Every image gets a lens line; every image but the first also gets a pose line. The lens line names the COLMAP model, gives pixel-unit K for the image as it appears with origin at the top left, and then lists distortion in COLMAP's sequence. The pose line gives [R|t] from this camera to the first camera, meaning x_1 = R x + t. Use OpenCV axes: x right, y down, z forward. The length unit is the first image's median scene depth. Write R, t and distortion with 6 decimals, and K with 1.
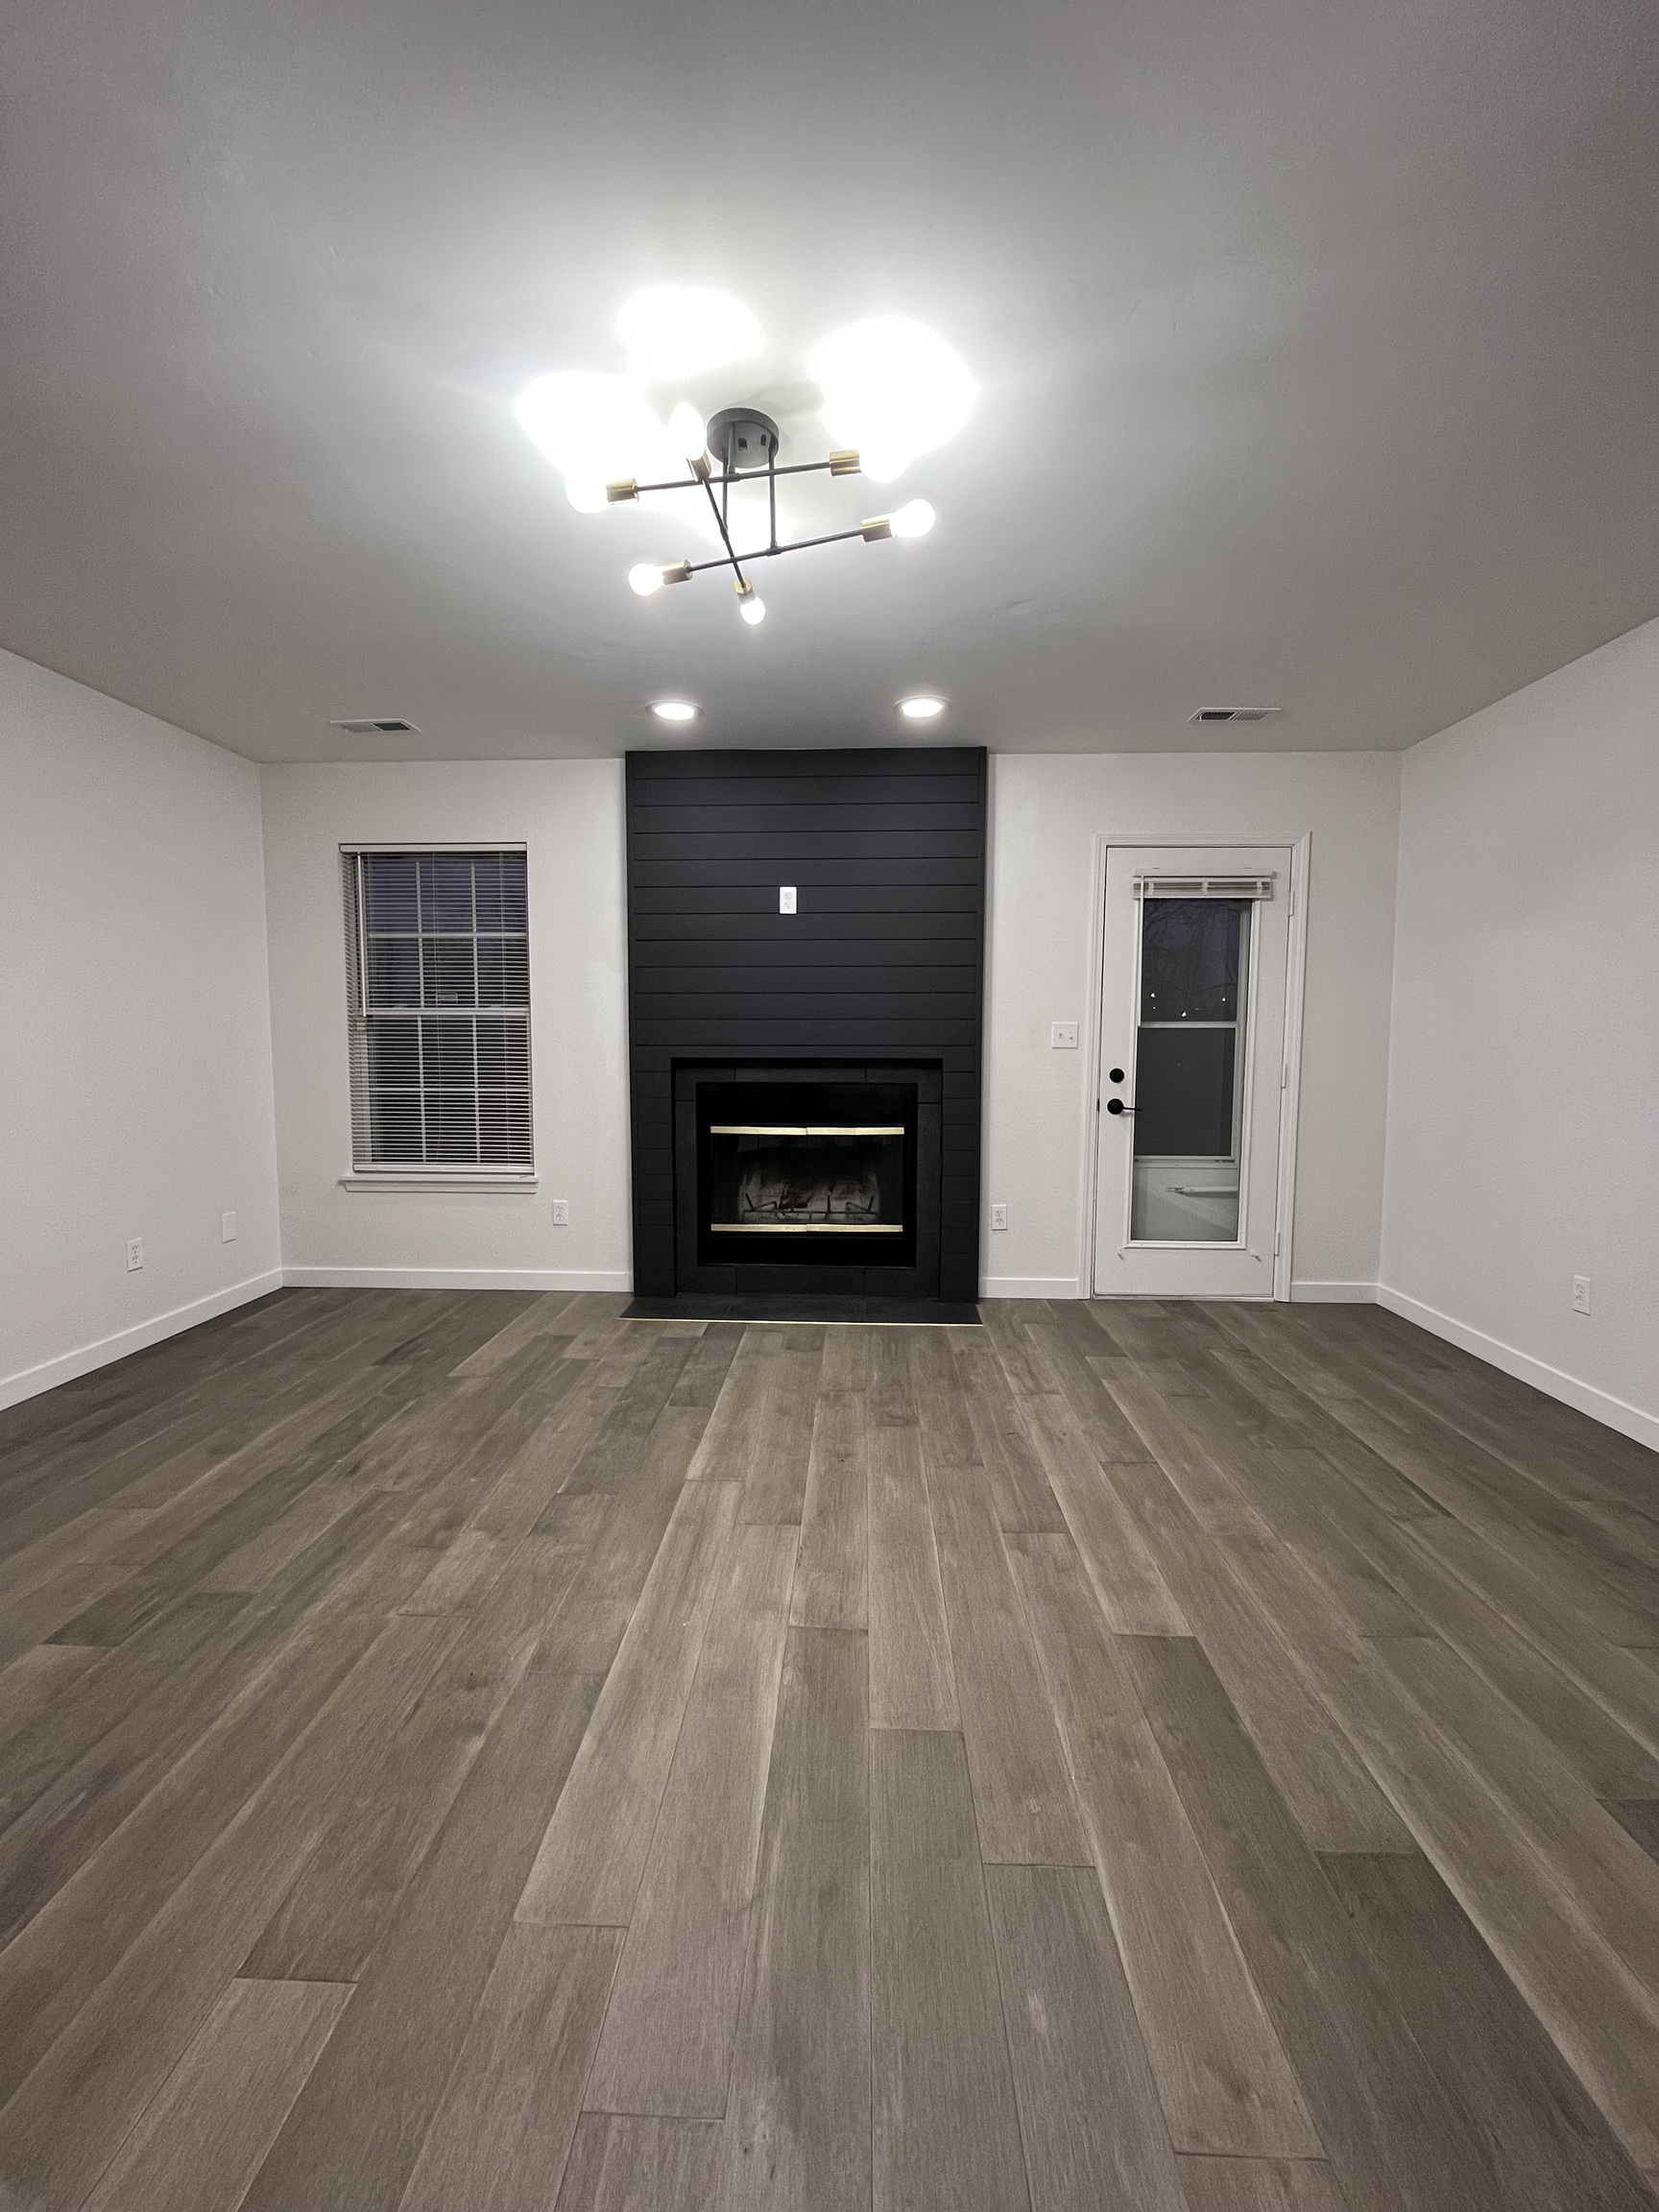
lens RADIAL K [[895.5, 0, 829.5], [0, 895.5, 1106.0], [0, 0, 1]] dist [-0.001805, -0.000415]
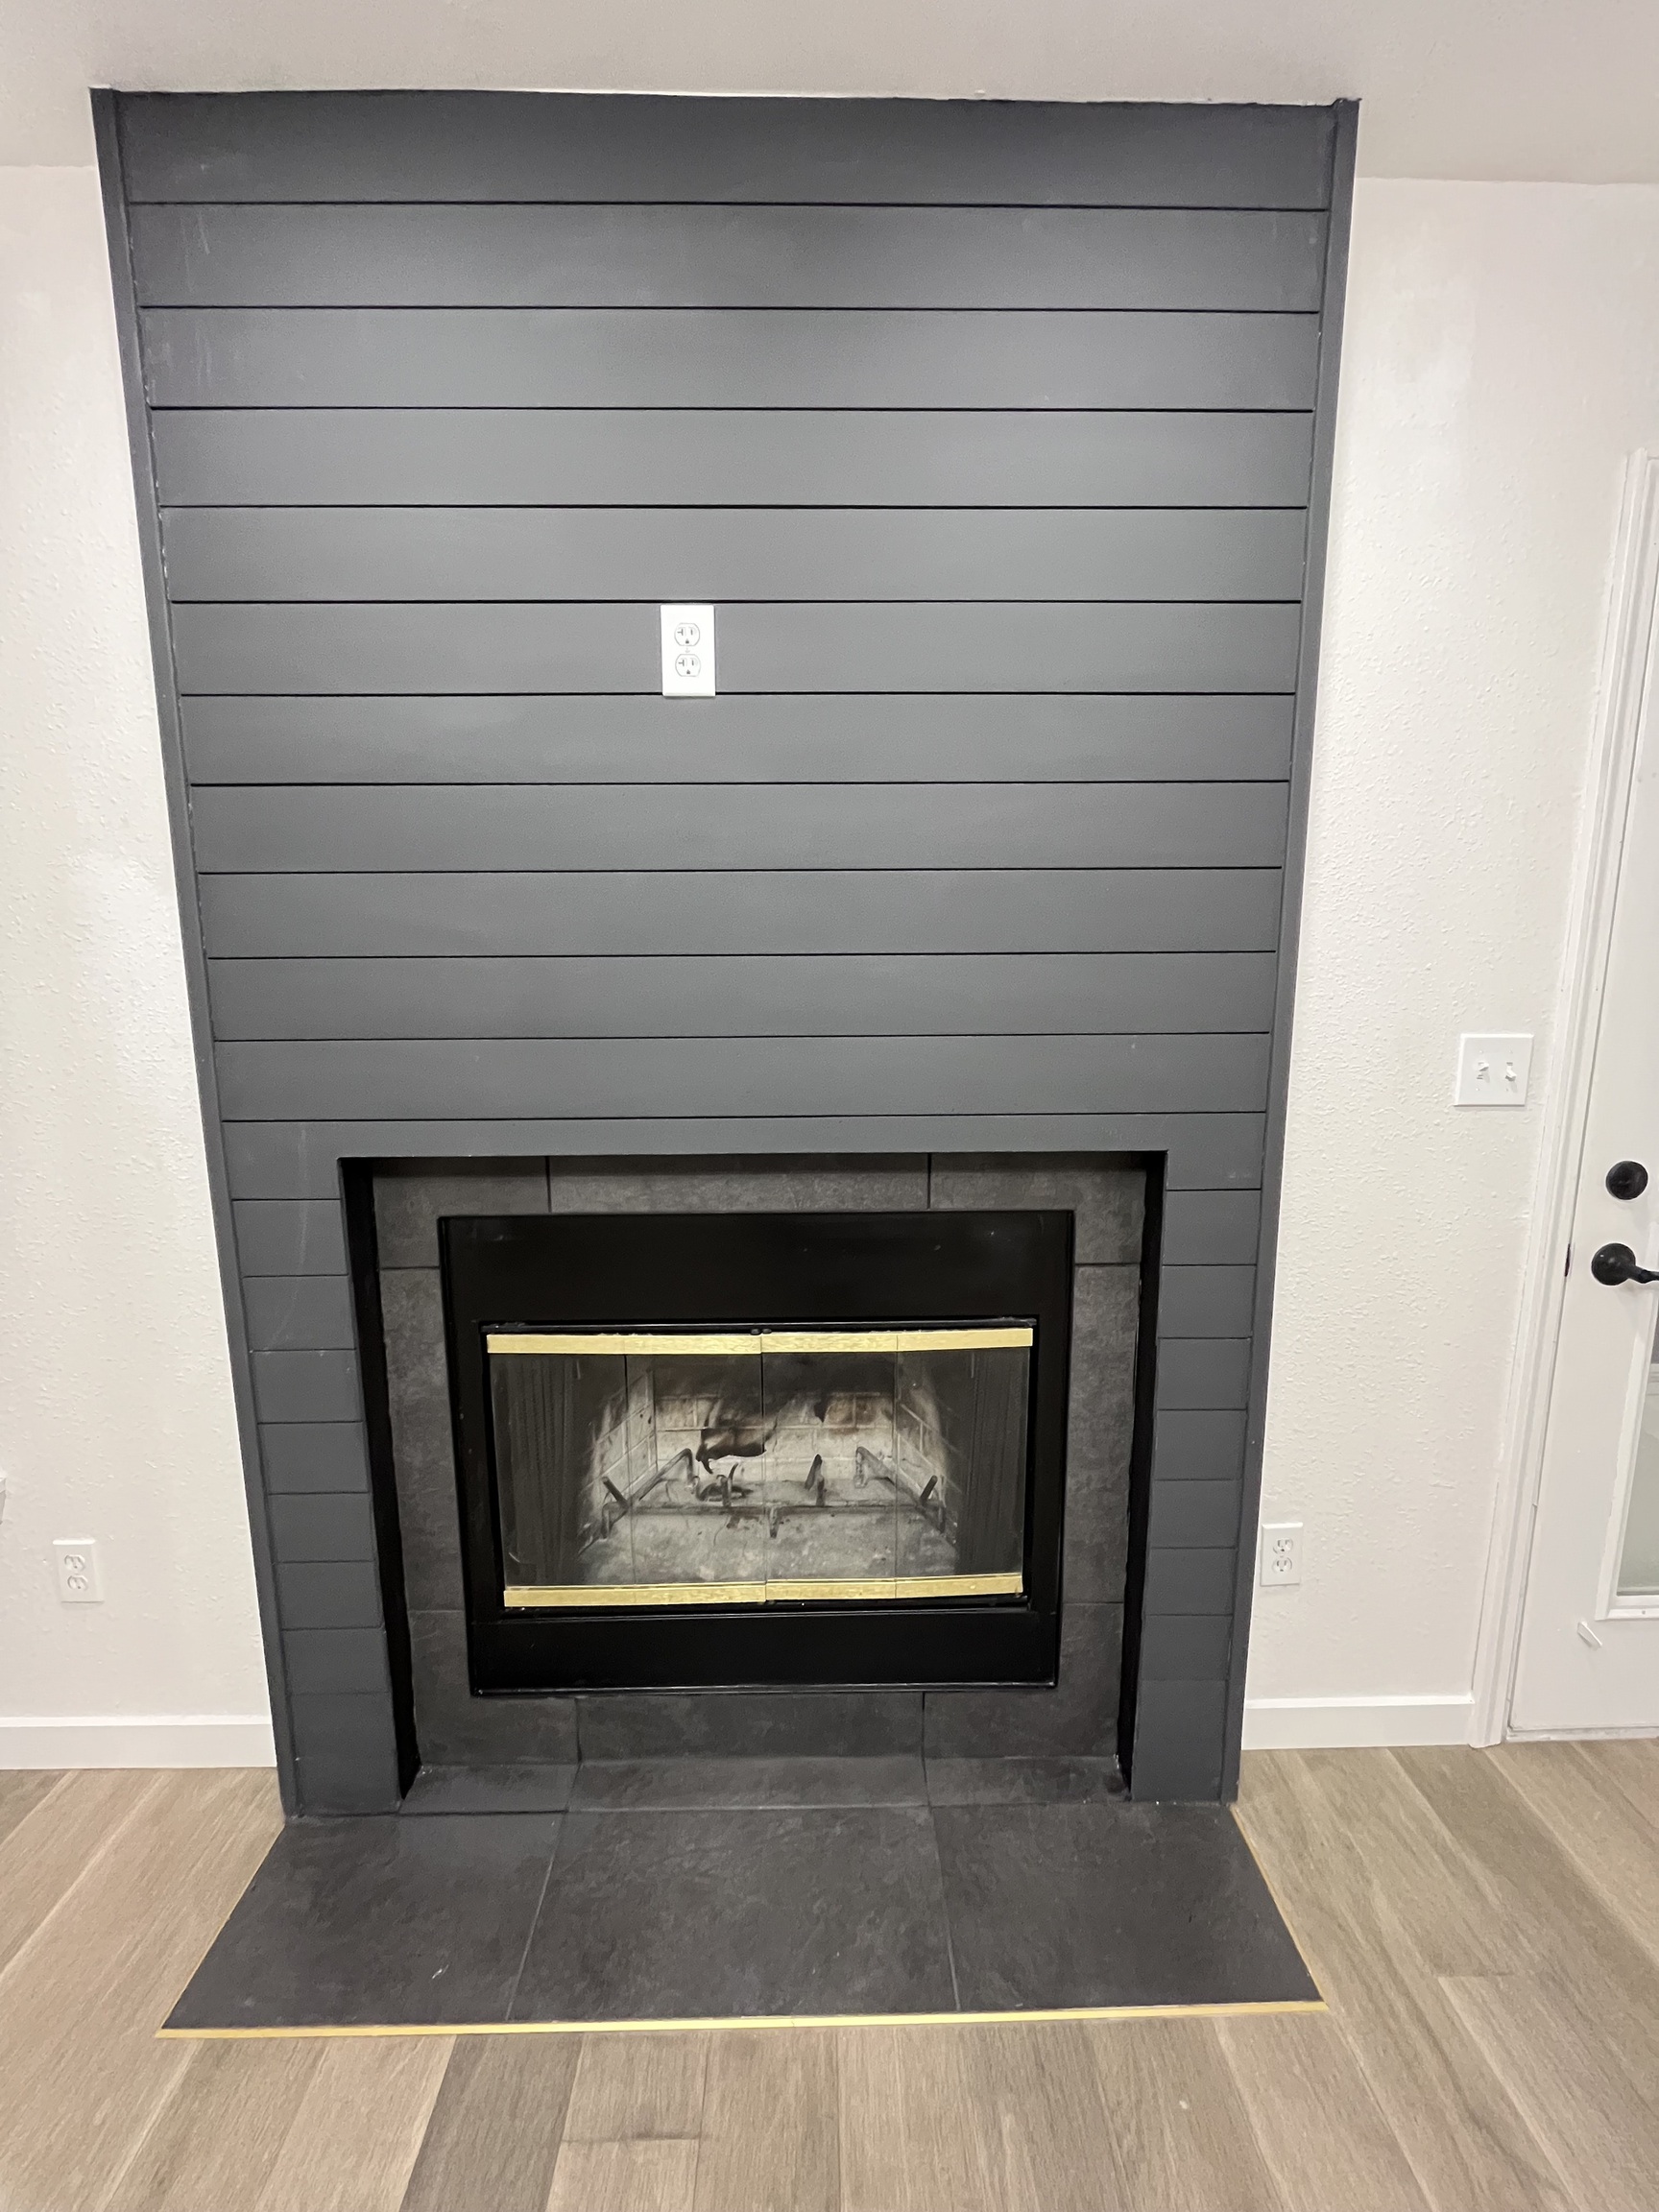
lens RADIAL K [[902.0, 0, 832.6], [0, 902.0, 1109.6], [0, 0, 1]] dist [-0.000651, -0.000084]
pose [[0.998234, -0.015778, 0.057279, -0.027133], [0.011325, 0.996947, 0.077254, -0.155888], [-0.058323, -0.076469, 0.995365, 1.099311]]
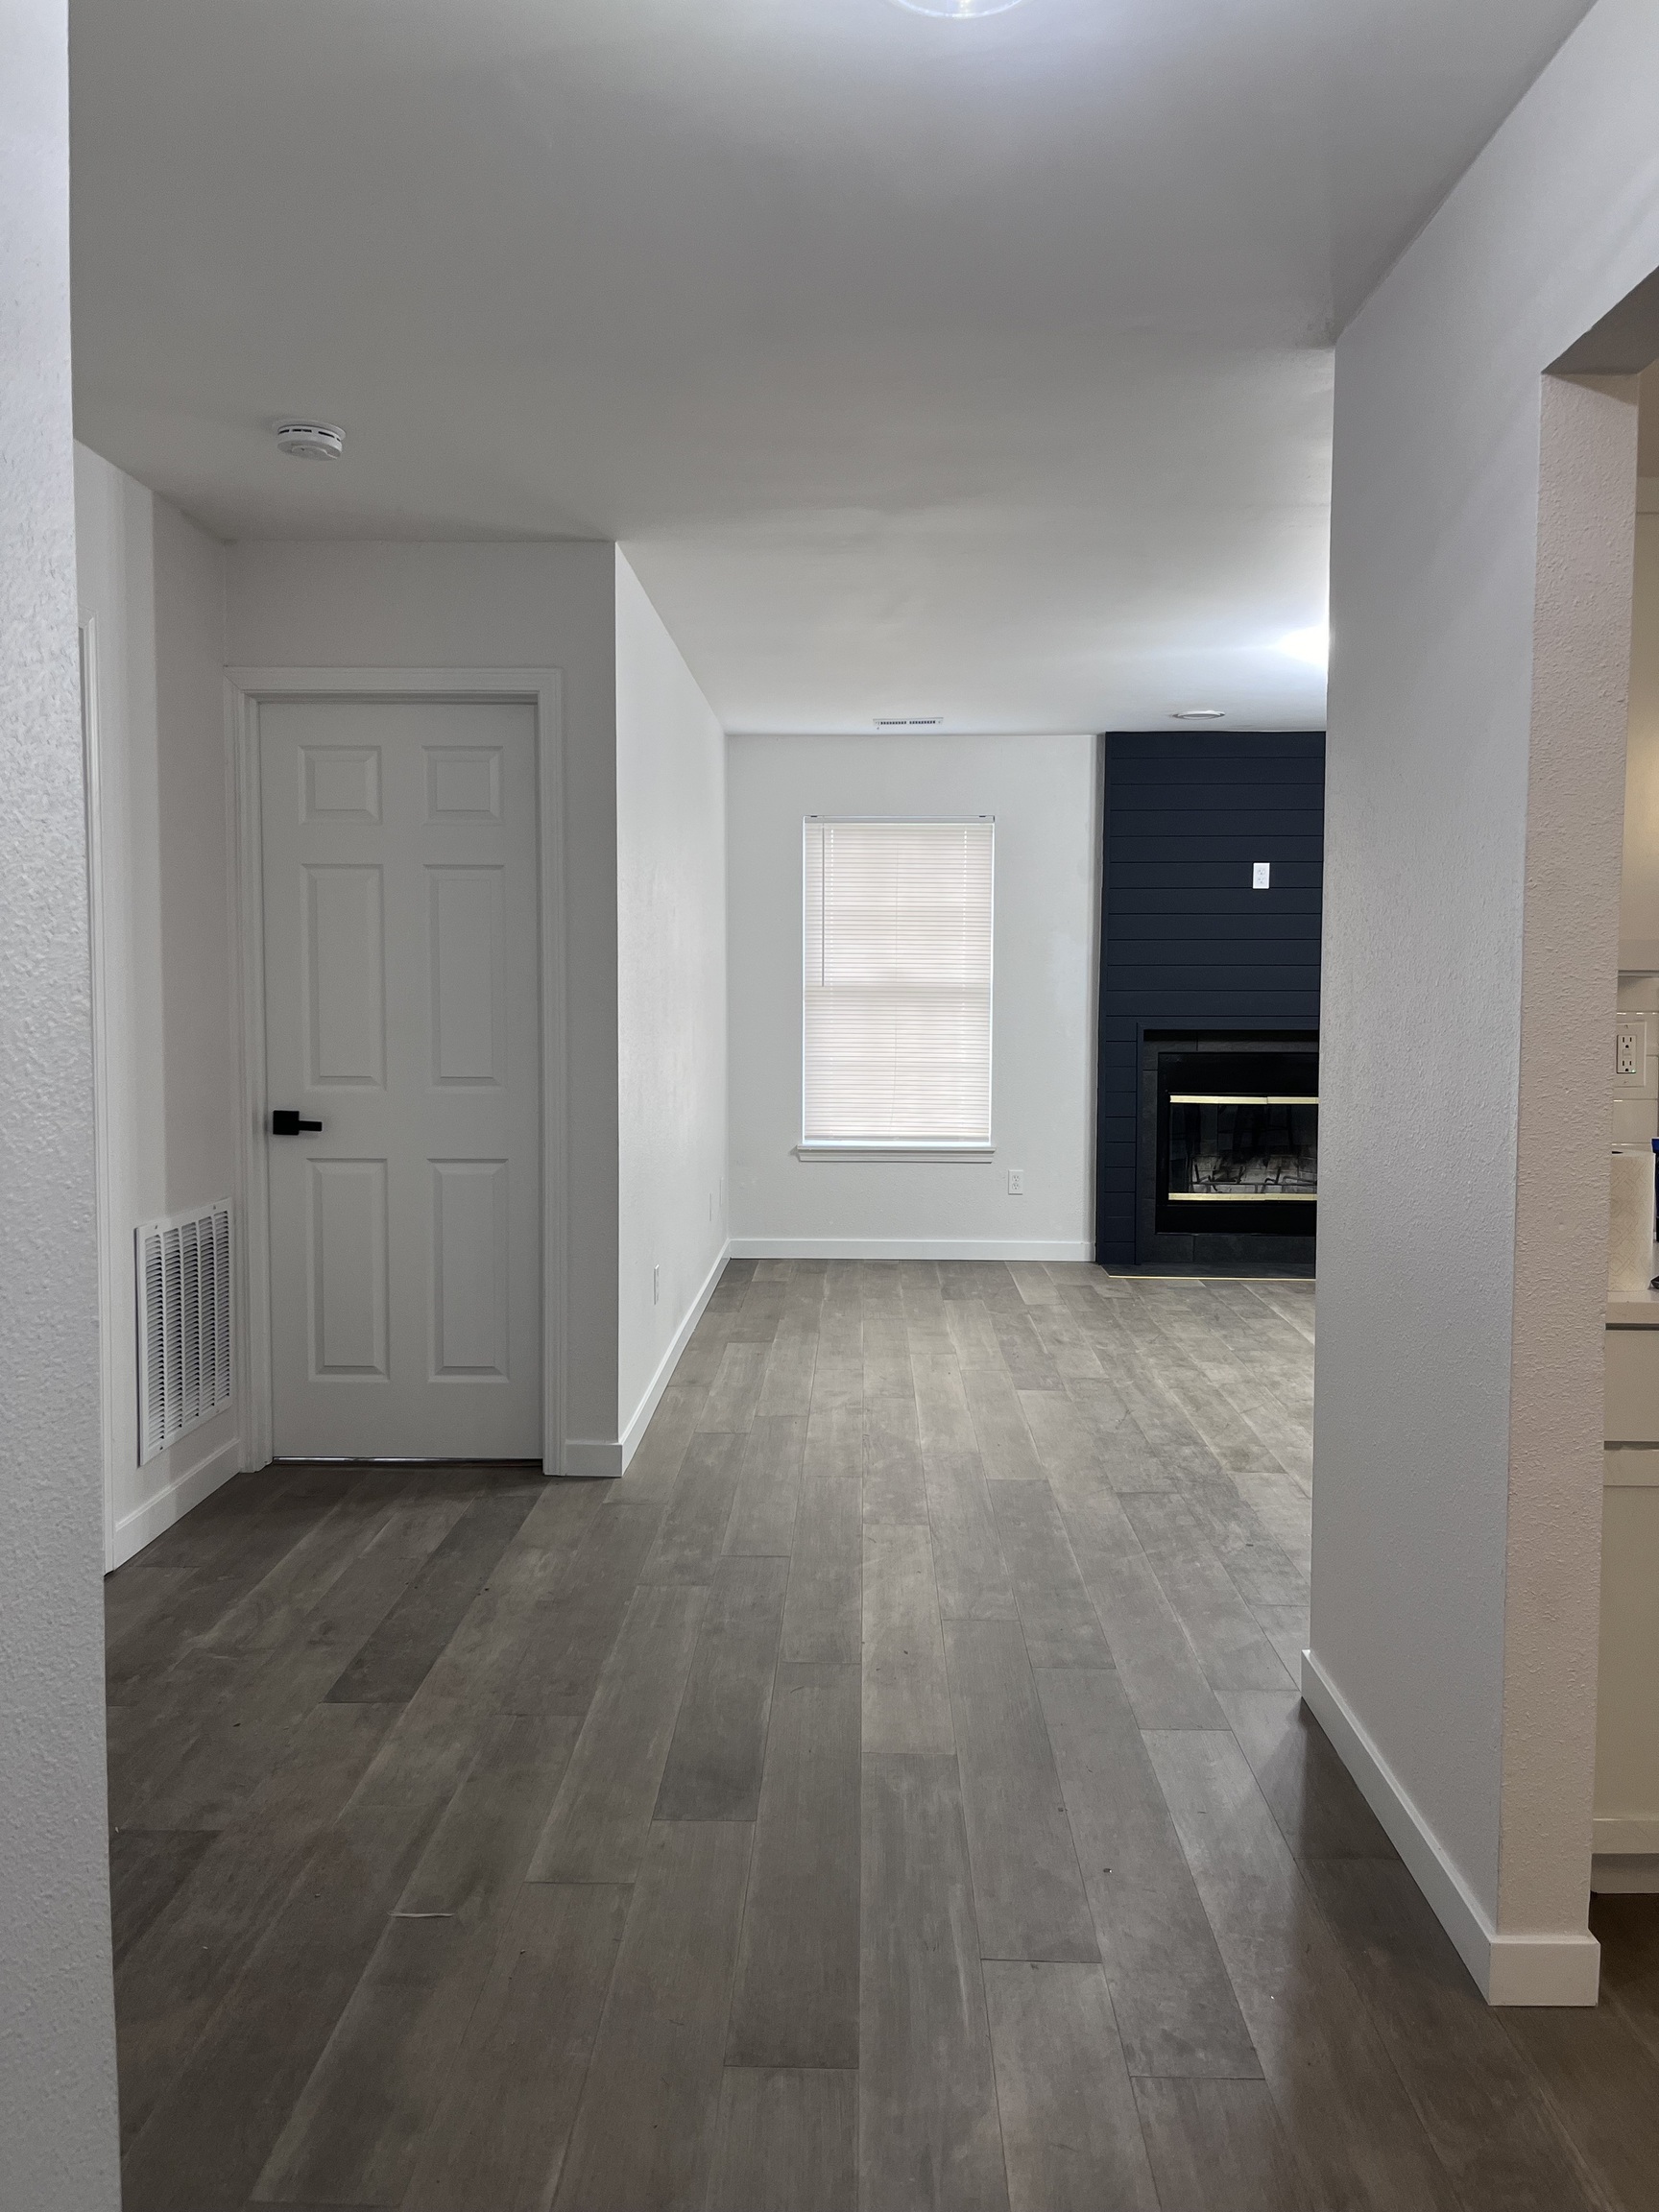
lens RADIAL K [[1690.7, 0, 829.5], [0, 1690.7, 1106.0], [0, 0, 1]] dist [-0.007901, 0.072661]
pose [[0.999890, 0.001904, 0.014691, -0.929906], [-0.001837, 0.999988, -0.004583, 0.074956], [-0.014700, 0.004556, 0.999882, -1.533704]]
